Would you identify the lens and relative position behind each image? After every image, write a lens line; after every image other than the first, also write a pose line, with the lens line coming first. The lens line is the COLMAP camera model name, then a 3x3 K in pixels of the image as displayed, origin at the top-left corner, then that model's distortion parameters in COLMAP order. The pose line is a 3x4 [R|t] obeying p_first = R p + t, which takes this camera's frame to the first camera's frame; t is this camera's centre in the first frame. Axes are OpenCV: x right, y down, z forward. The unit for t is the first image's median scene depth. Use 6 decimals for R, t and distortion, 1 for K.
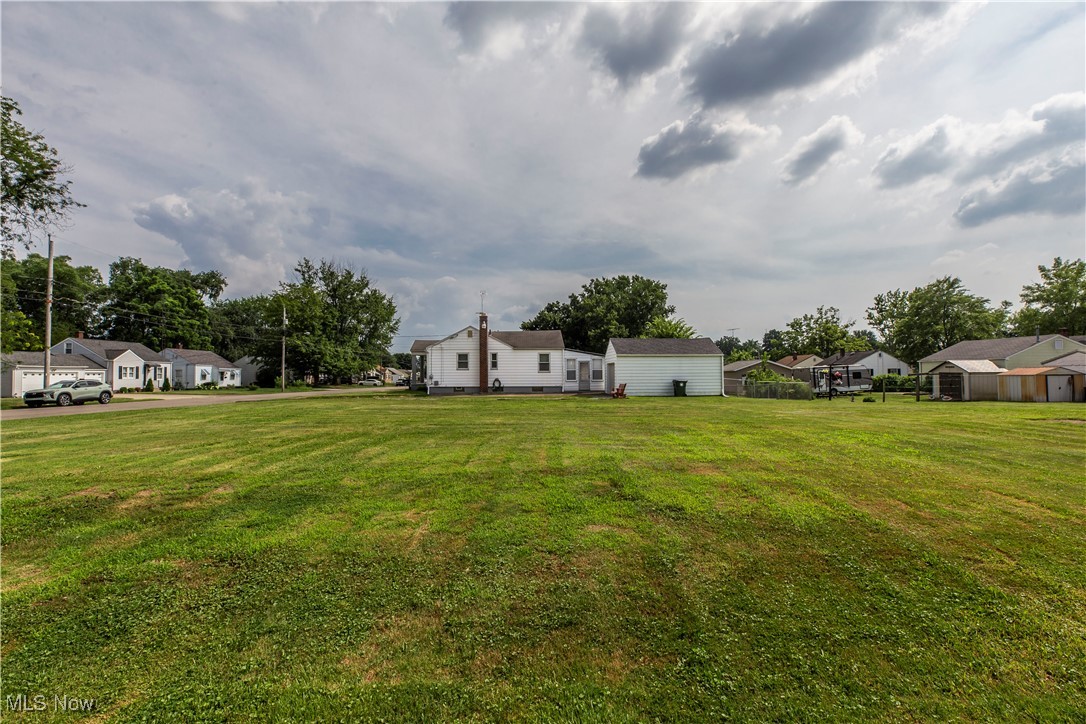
lens RADIAL K [[501.7, 0, 543.0], [0, 501.7, 362.0], [0, 0, 1]] dist [0.024940, 0.000322]
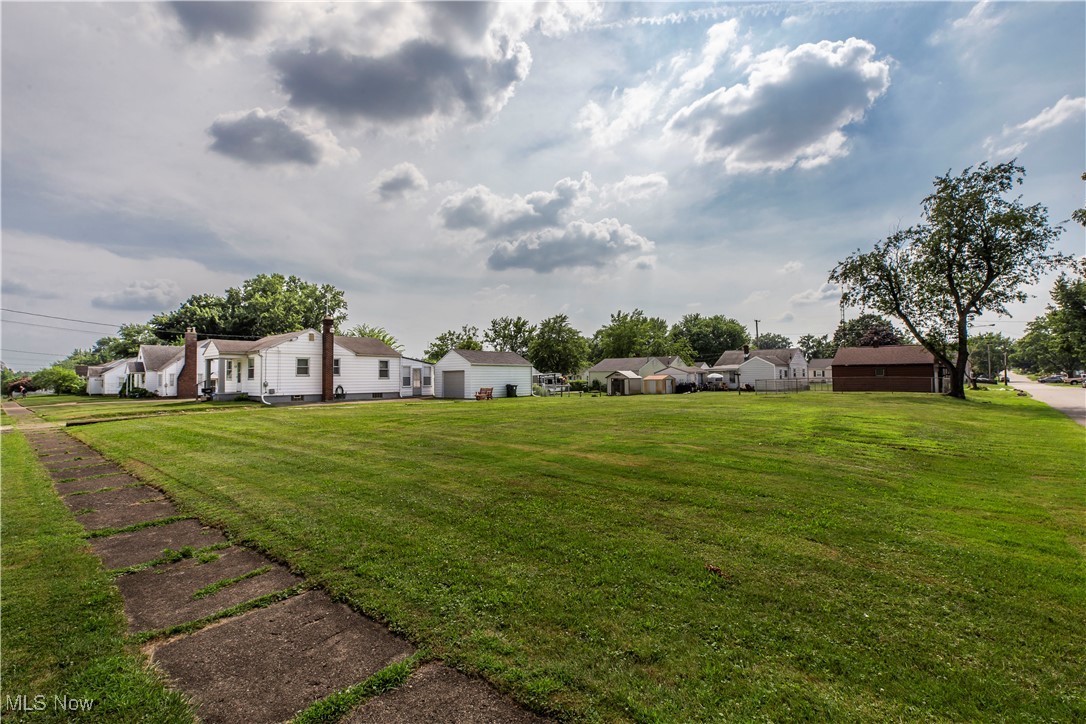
lens RADIAL K [[496.8, 0, 543.0], [0, 496.8, 362.0], [0, 0, 1]] dist [-0.000707, -0.000119]
pose [[0.691837, 0.022380, 0.721707, -0.270970], [-0.012570, 0.999741, -0.018952, 0.000781], [-0.721944, 0.004040, 0.691940, 0.032937]]
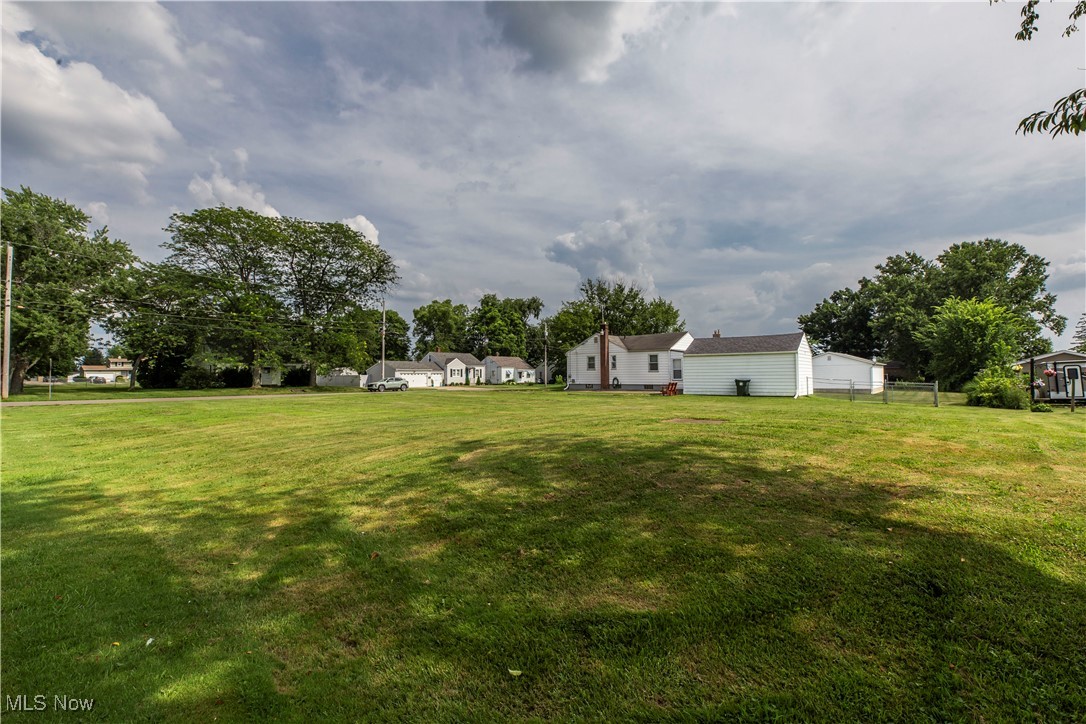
lens RADIAL K [[499.2, 0, 543.0], [0, 499.2, 362.0], [0, 0, 1]] dist [0.020267, -0.000057]
pose [[0.766483, -0.018088, -0.642010, 0.278781], [0.019077, 0.999803, -0.005393, 0.000320], [0.641982, -0.008114, 0.766677, 0.001674]]
